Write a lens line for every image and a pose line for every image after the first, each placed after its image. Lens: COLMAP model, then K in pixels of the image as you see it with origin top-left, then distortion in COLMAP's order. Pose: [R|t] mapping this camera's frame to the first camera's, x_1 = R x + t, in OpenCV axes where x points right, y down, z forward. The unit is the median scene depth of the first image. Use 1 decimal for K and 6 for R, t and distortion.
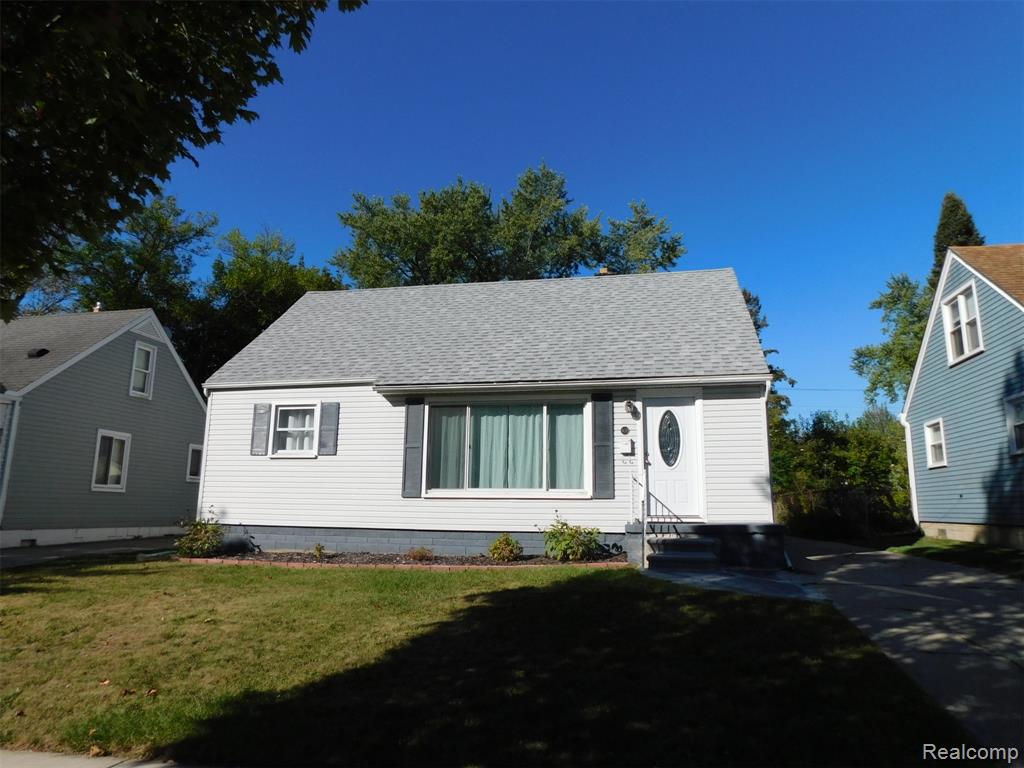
lens RADIAL K [[691.5, 0, 512.0], [0, 691.5, 384.0], [0, 0, 1]] dist [-0.114956, 0.099444]
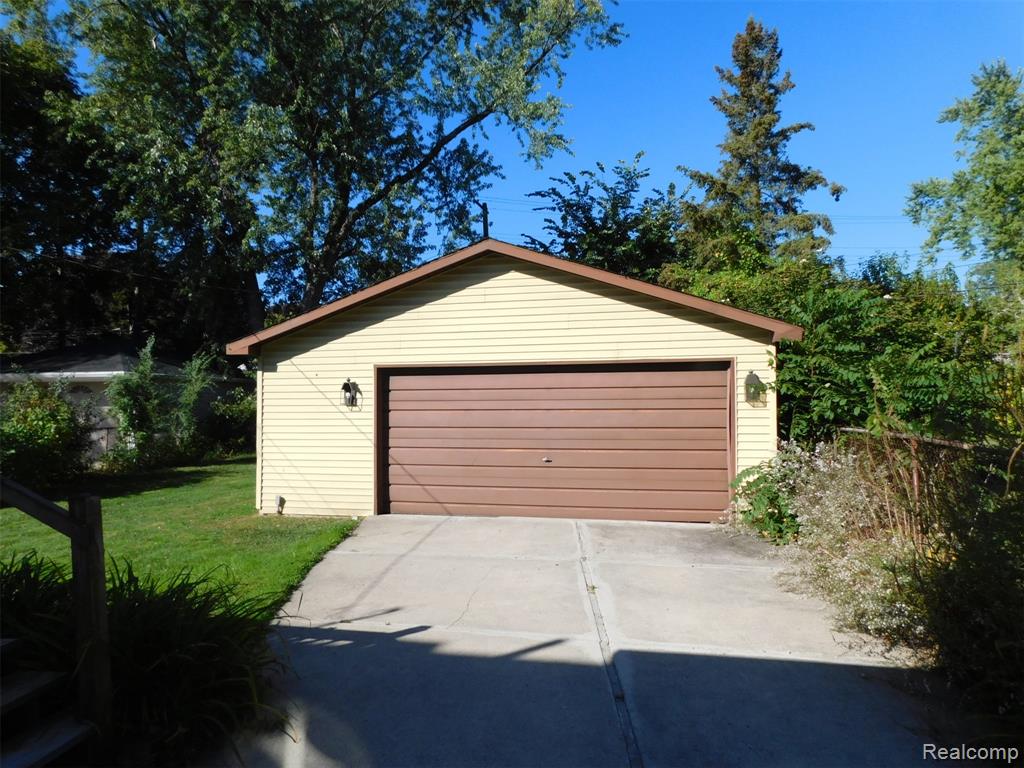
lens RADIAL K [[691.5, 0, 512.0], [0, 691.5, 384.0], [0, 0, 1]] dist [-0.114956, 0.099444]
pose [[0.999743, -0.018283, -0.013438, 0.102837], [0.020130, 0.987960, 0.153393, 0.039087], [0.010472, -0.153624, 0.988074, 0.288358]]
